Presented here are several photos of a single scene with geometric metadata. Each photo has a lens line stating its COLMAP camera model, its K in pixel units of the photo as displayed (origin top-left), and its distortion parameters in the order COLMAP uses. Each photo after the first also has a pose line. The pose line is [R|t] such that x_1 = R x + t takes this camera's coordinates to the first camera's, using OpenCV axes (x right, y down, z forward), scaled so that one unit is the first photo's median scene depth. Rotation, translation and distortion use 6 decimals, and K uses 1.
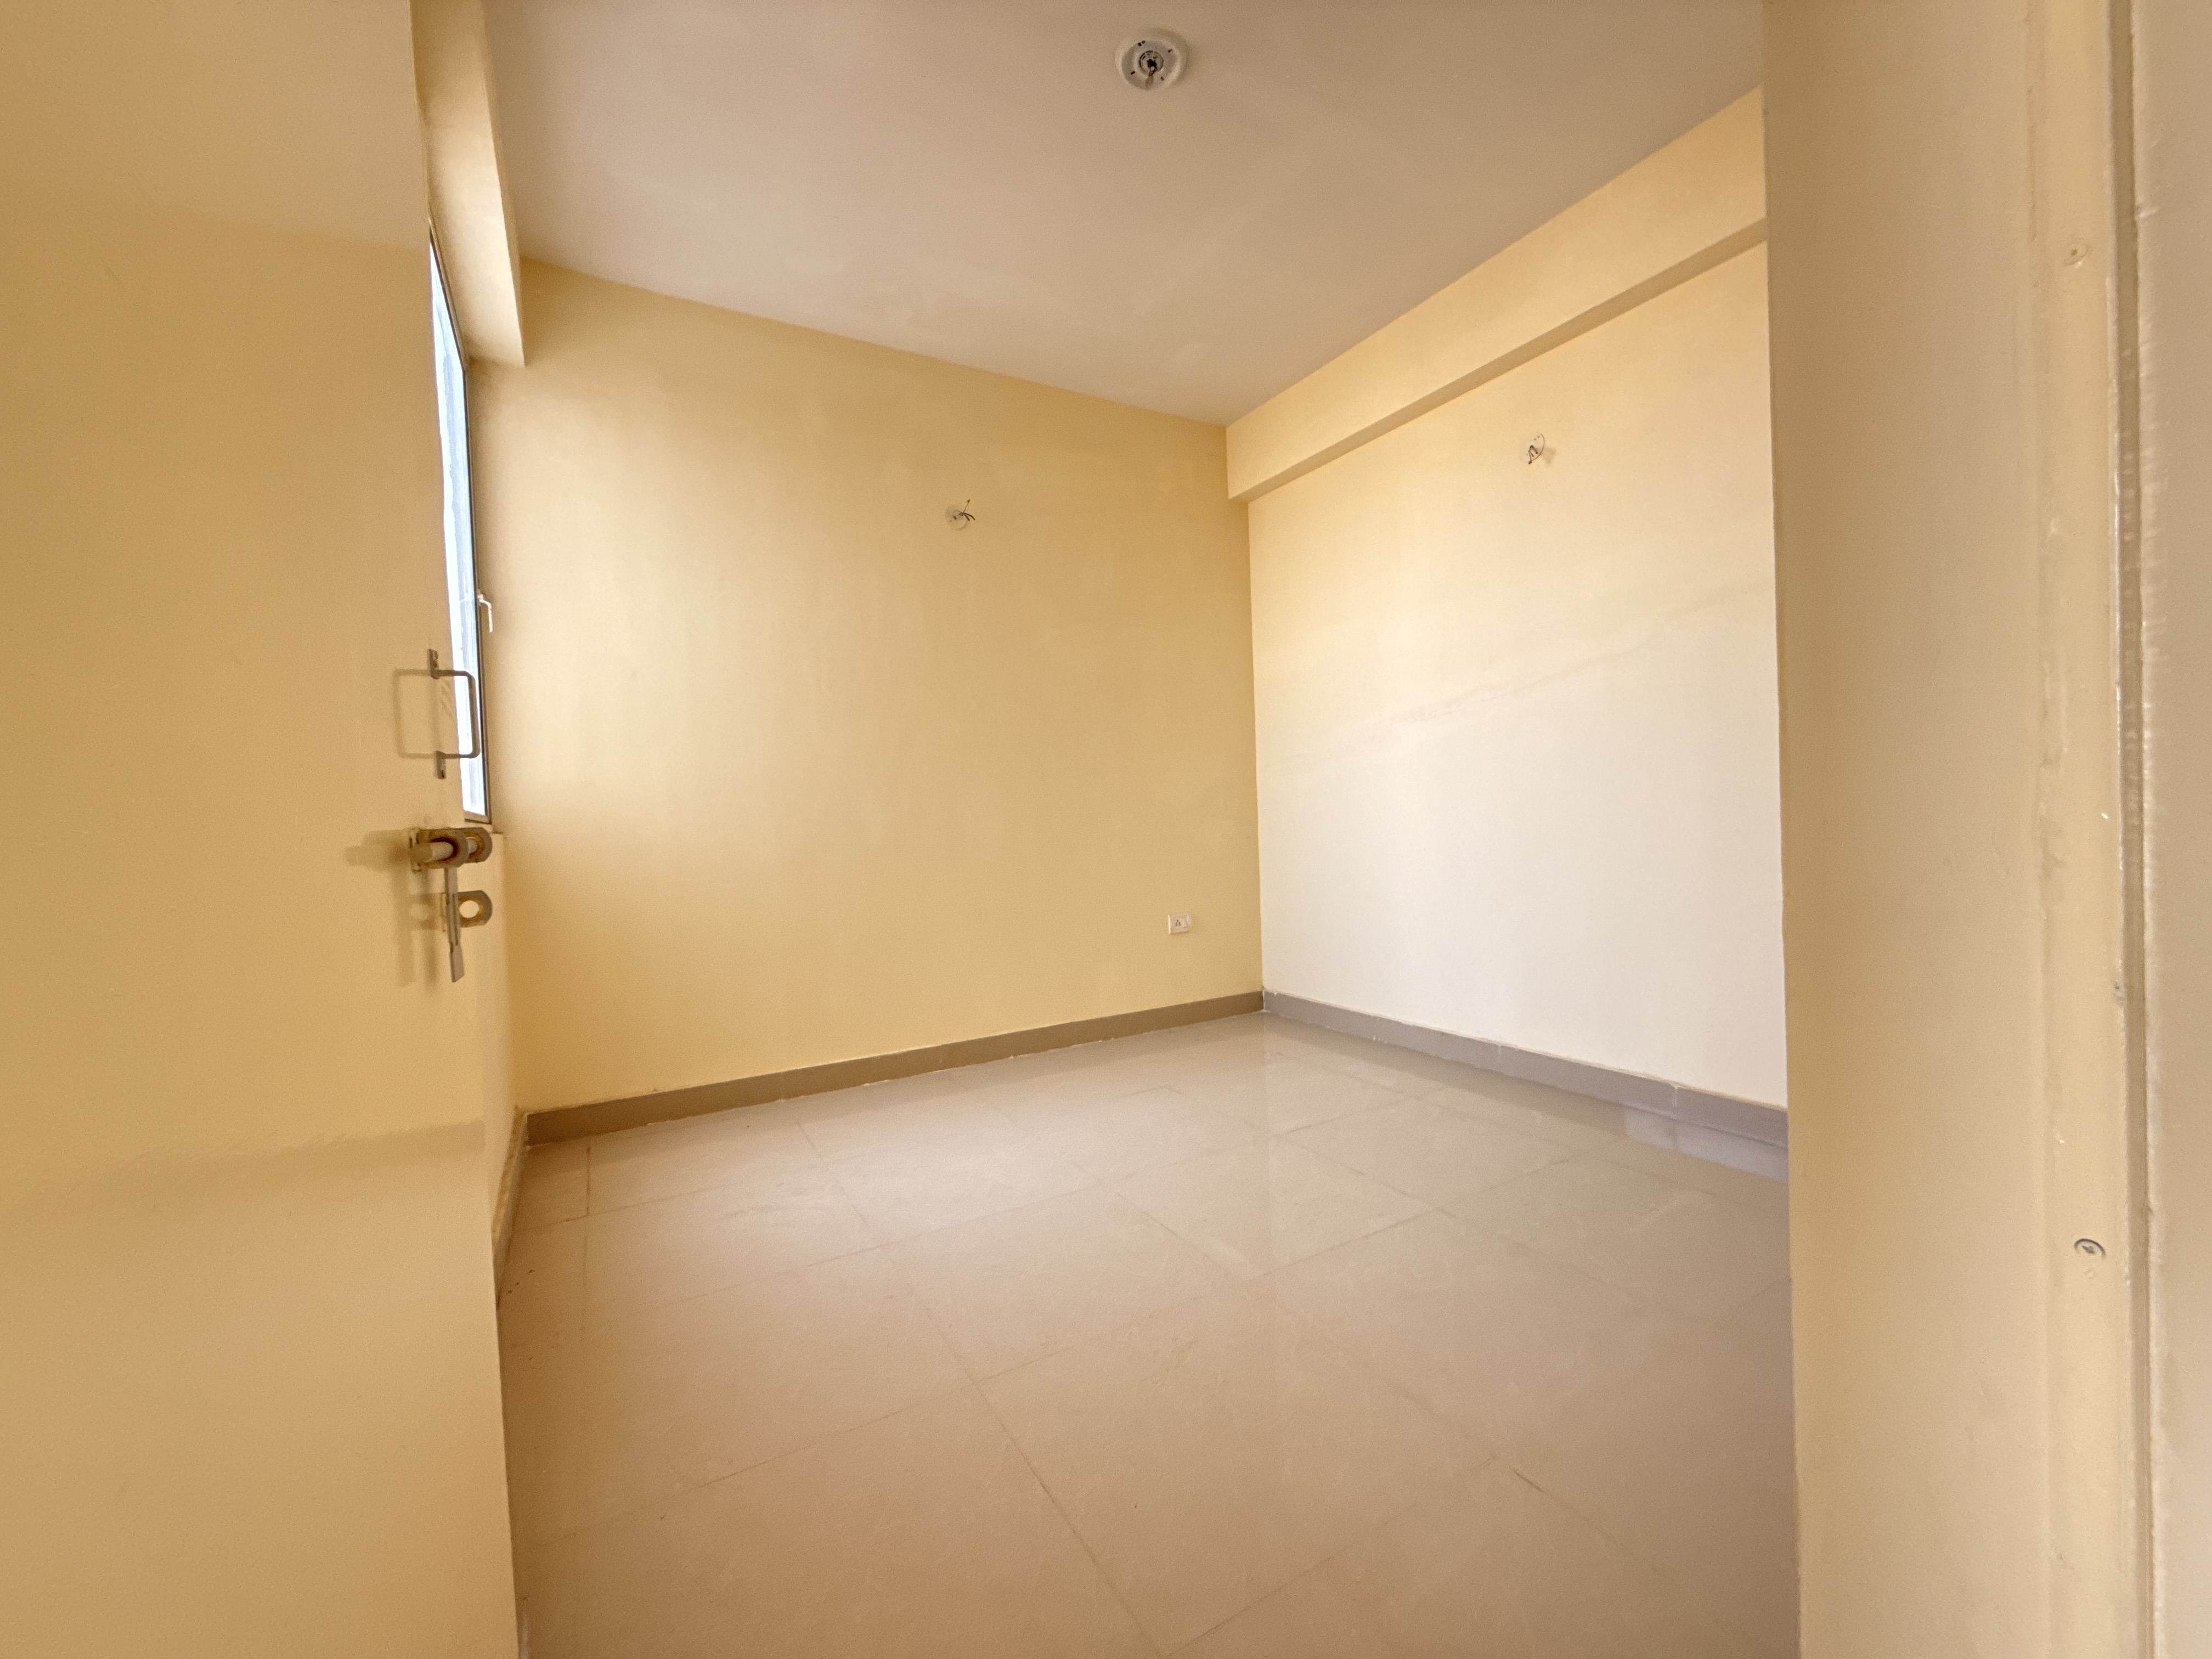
lens RADIAL K [[883.0, 0, 1119.2], [0, 883.0, 828.5], [0, 0, 1]] dist [-0.004433, 0.001624]
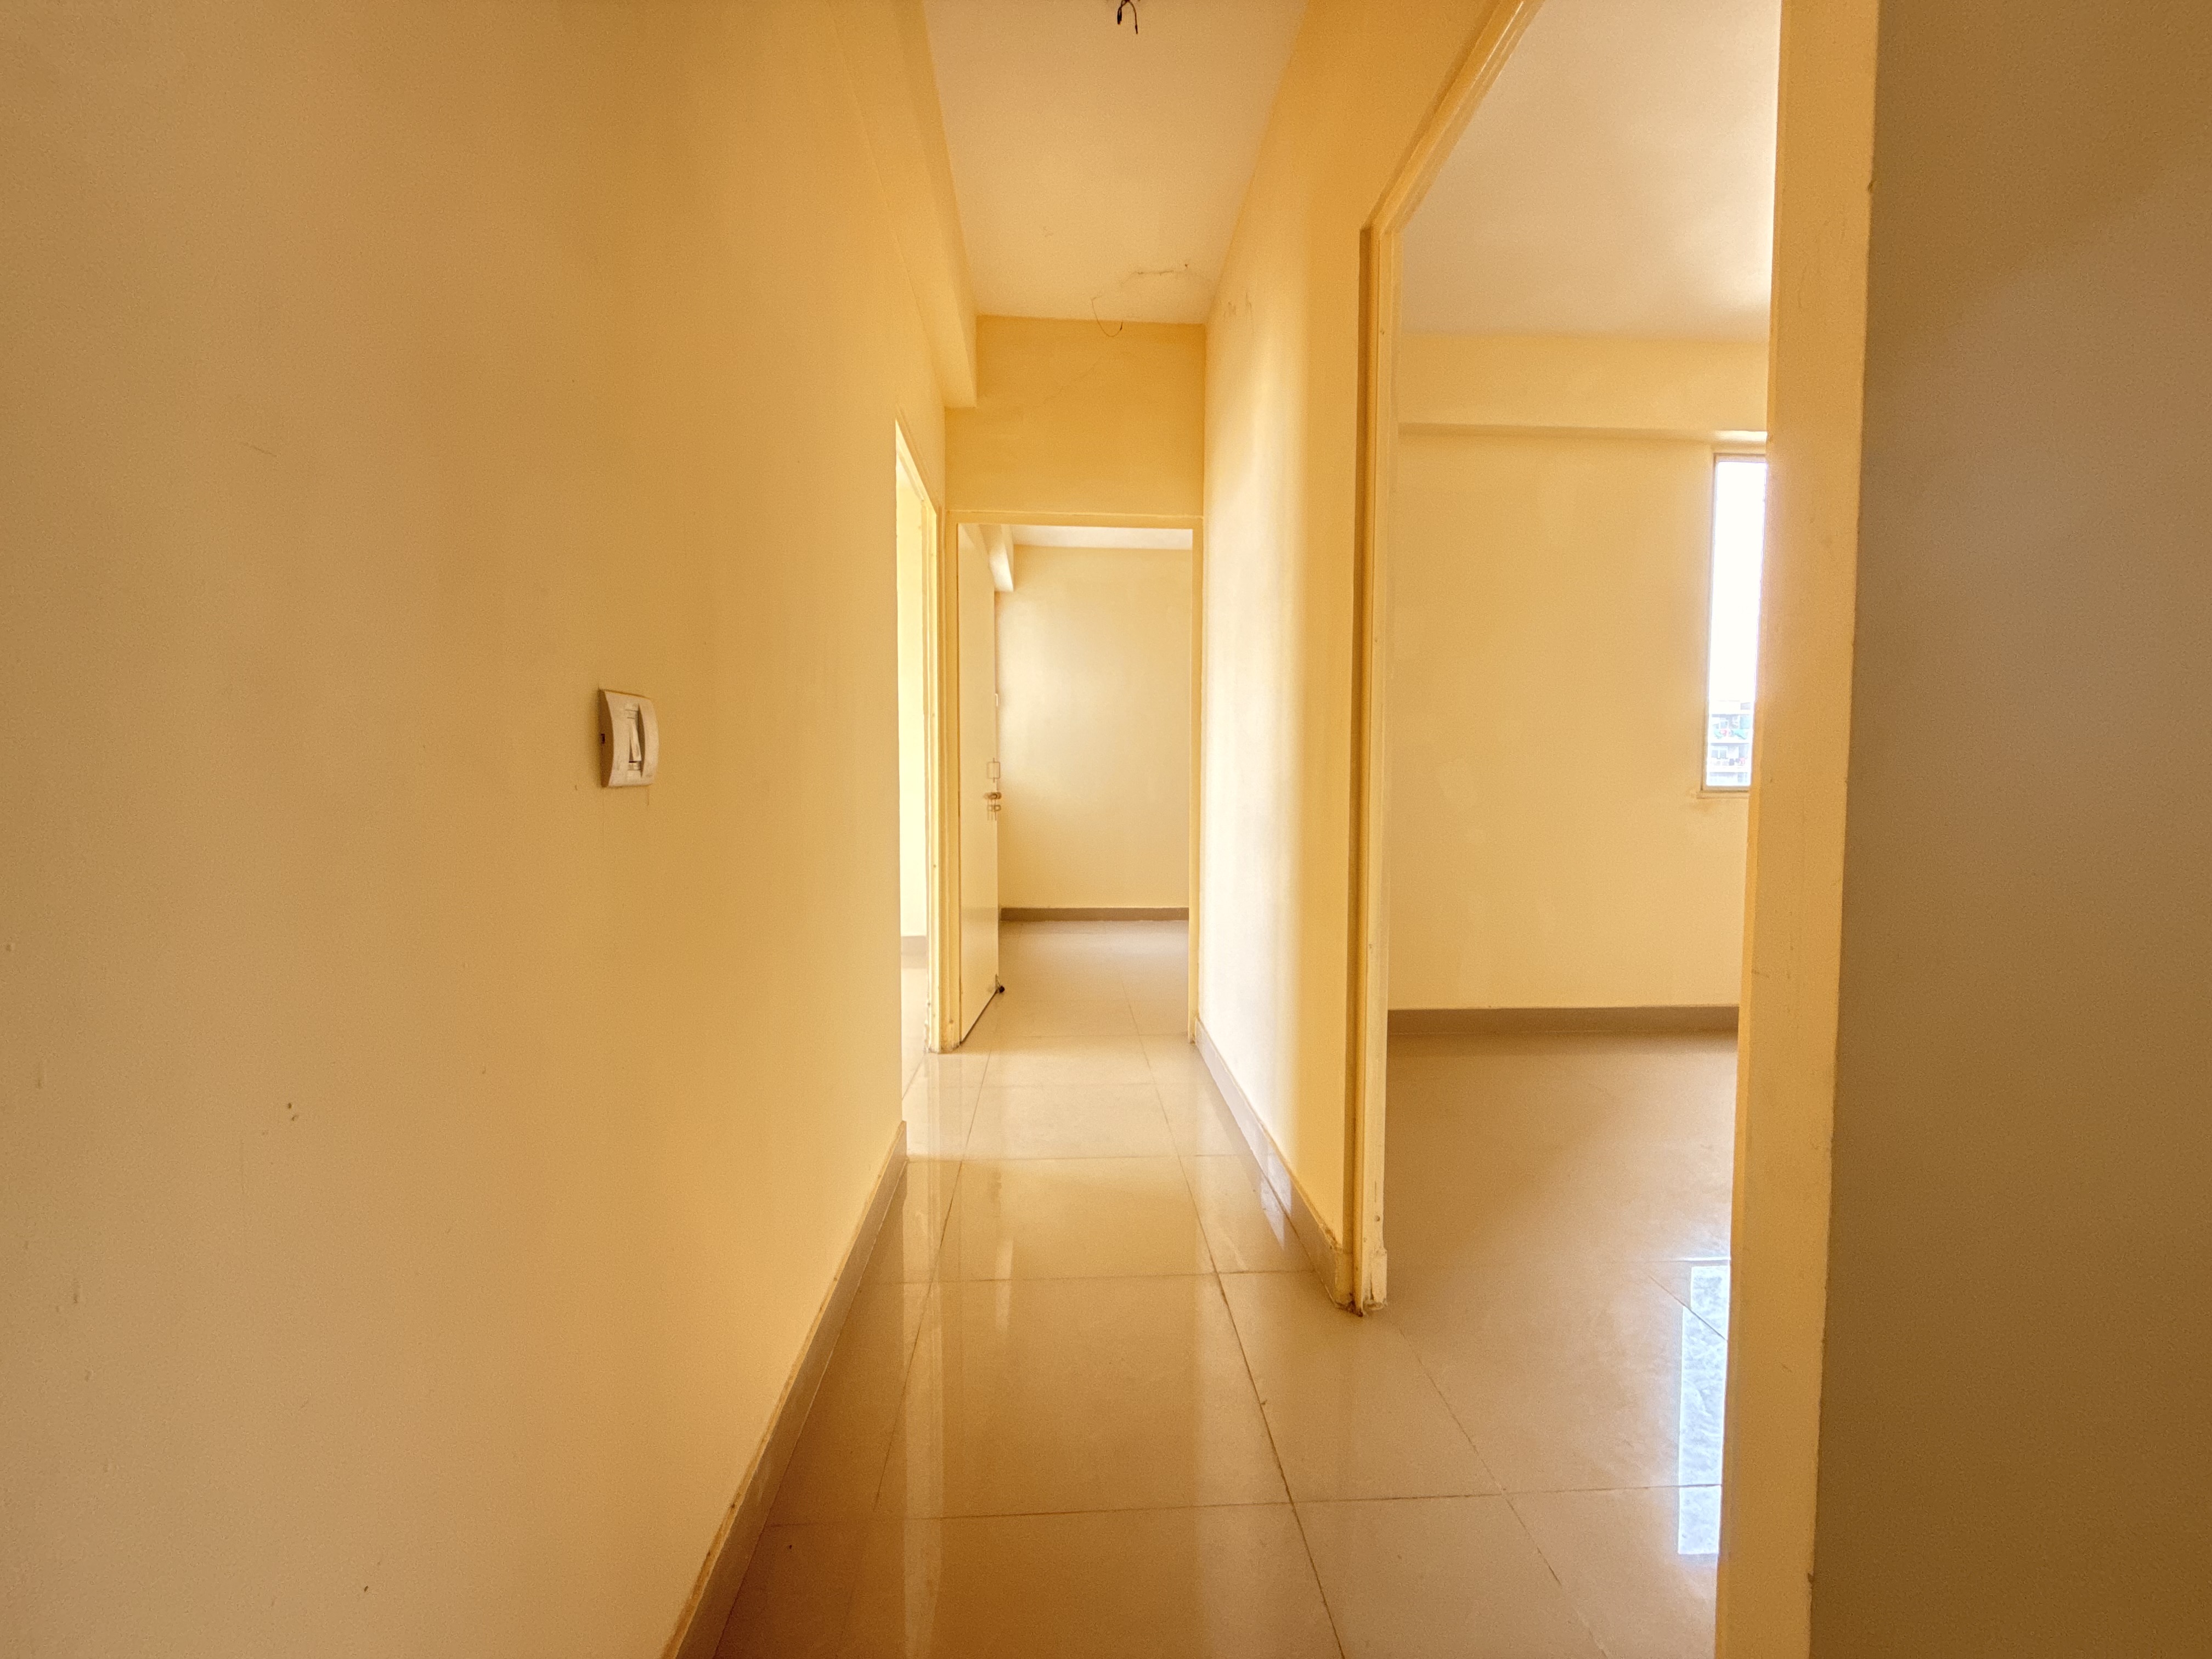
lens RADIAL K [[883.0, 0, 1102.8], [0, 883.0, 835.4], [0, 0, 1]] dist [-0.004433, 0.001624]
pose [[0.883174, 0.048524, -0.466530, 0.756801], [-0.033201, 0.998607, 0.041014, 0.006505], [0.467870, -0.020733, 0.883554, -1.118351]]
